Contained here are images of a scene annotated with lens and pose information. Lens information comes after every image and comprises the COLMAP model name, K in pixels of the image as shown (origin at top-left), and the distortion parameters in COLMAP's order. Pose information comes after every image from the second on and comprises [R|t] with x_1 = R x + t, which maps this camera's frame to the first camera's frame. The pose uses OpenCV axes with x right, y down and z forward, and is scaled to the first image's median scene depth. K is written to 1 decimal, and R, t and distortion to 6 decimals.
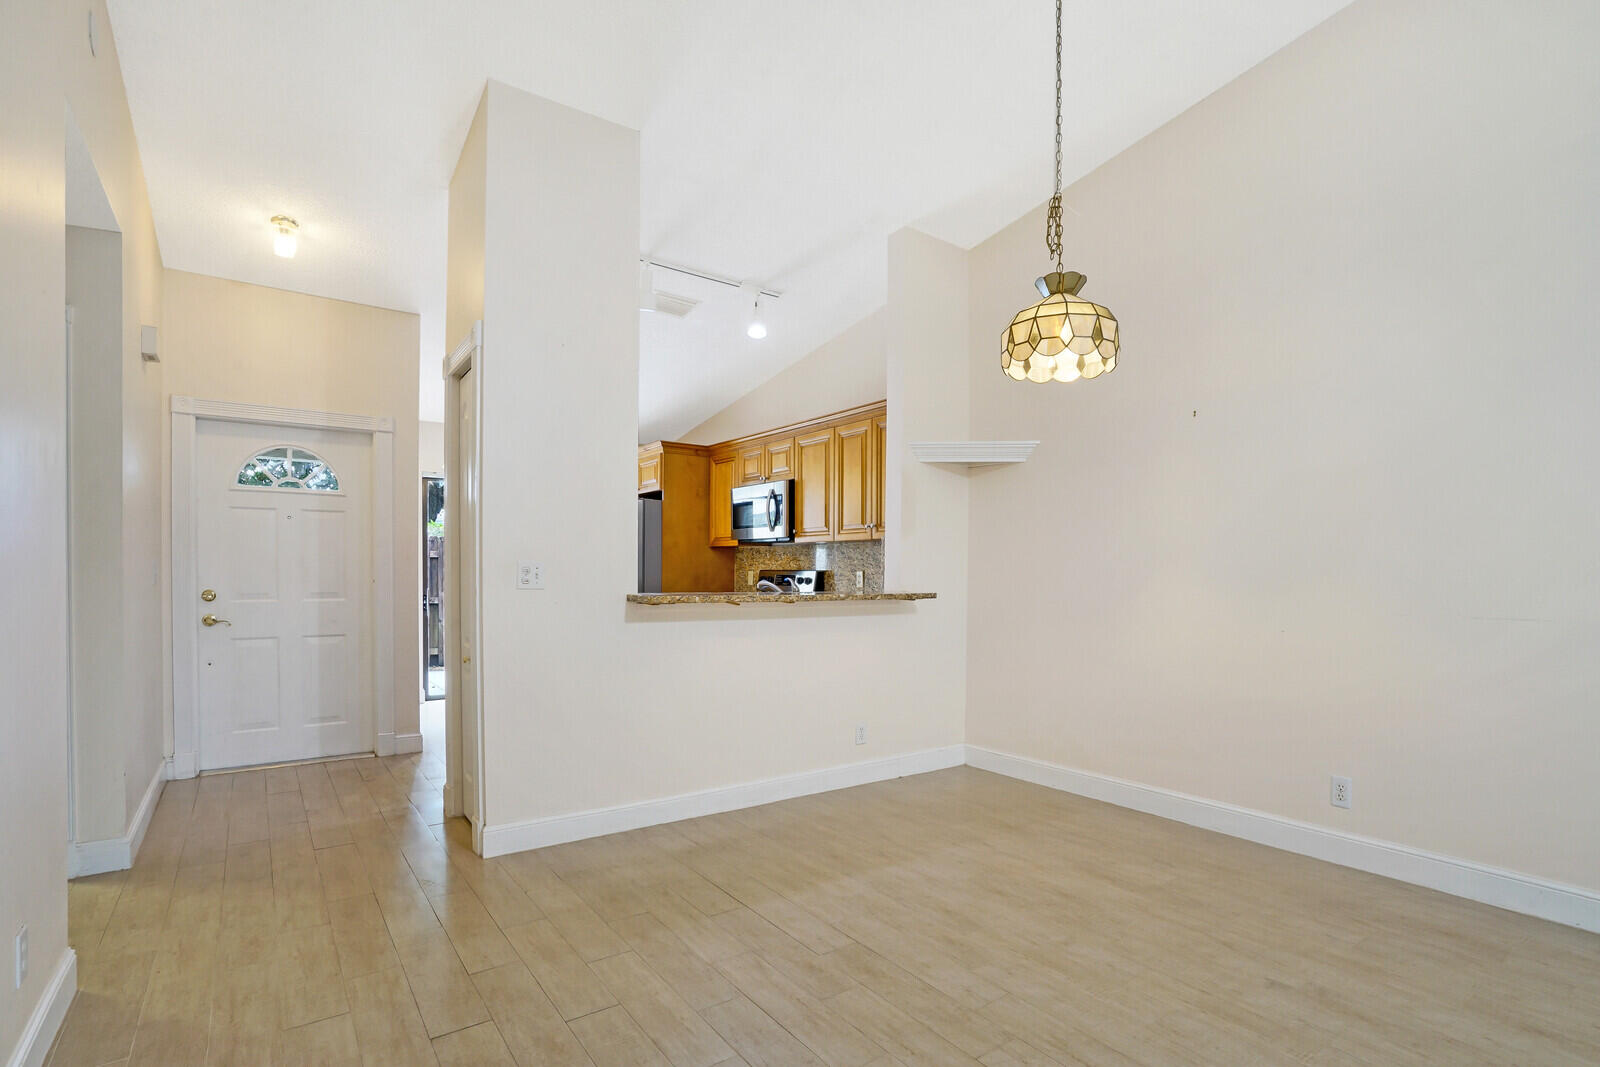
lens RADIAL K [[753.1, 0, 797.4], [0, 753.1, 588.9], [0, 0, 1]] dist [-0.044853, 0.000492]
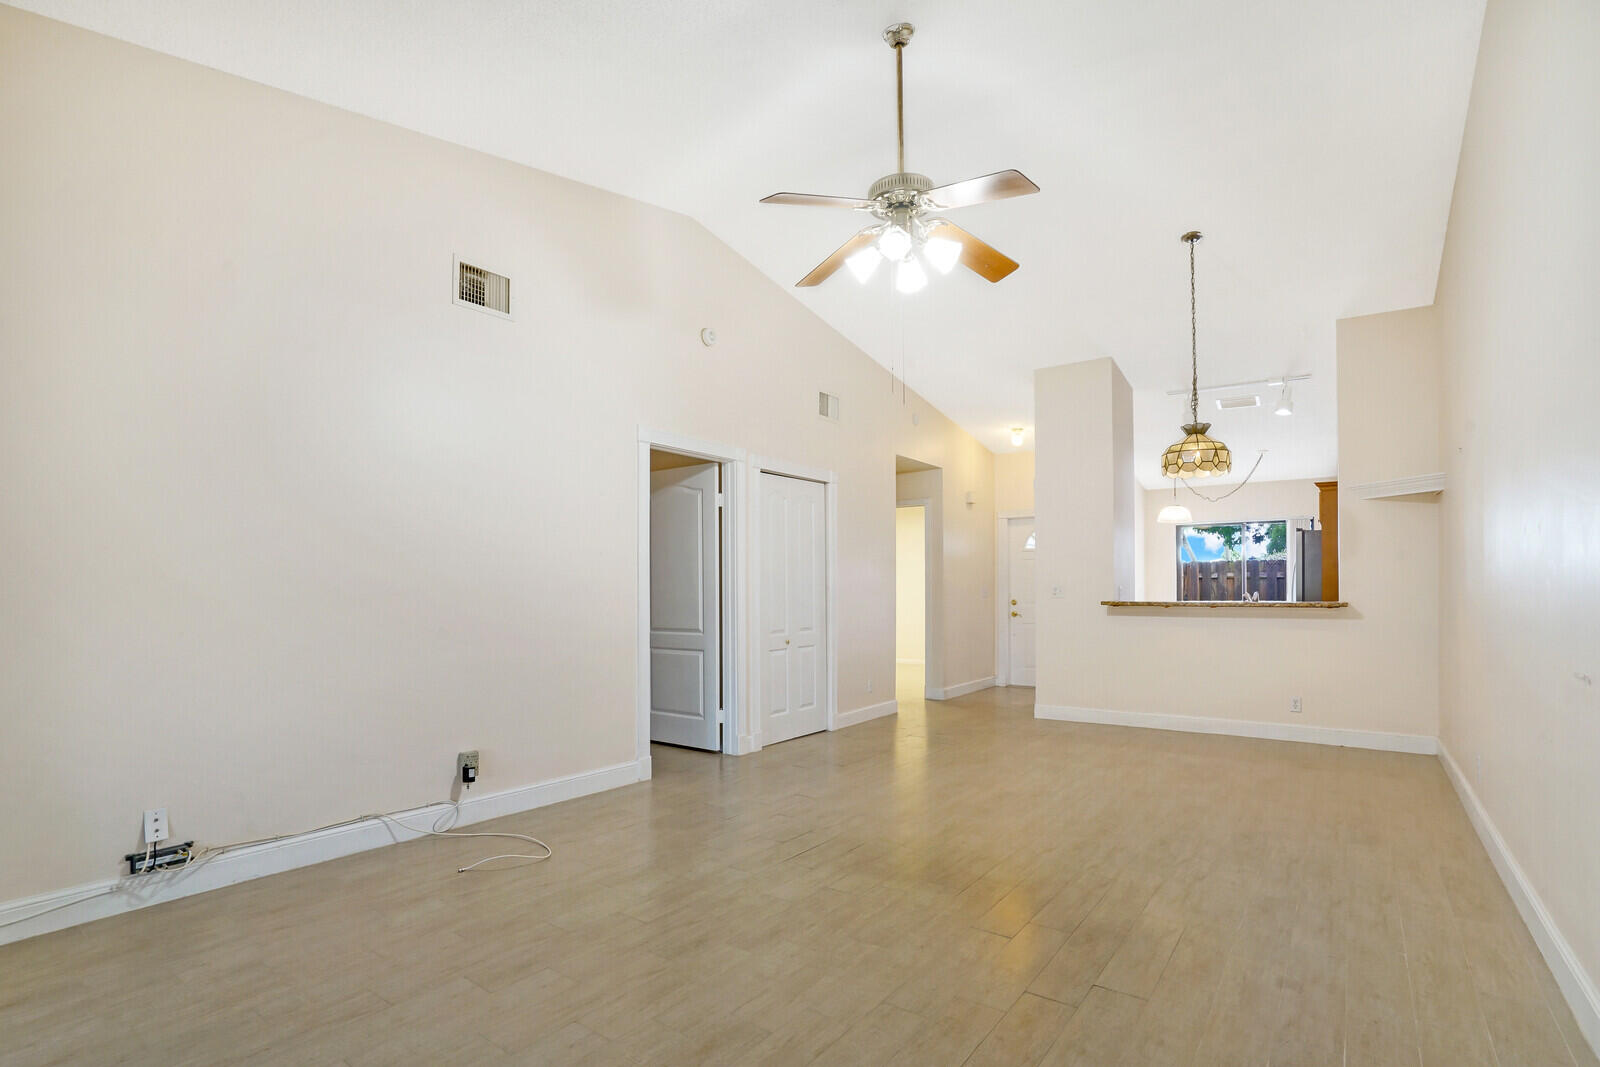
lens RADIAL K [[769.4, 0, 797.7], [0, 769.4, 561.4], [0, 0, 1]] dist [-0.026401, 0.000427]
pose [[0.307310, -0.042354, -0.950666, 1.053911], [-0.016165, 0.998633, -0.049717, 0.011500], [0.951472, 0.030646, 0.306205, -0.264219]]
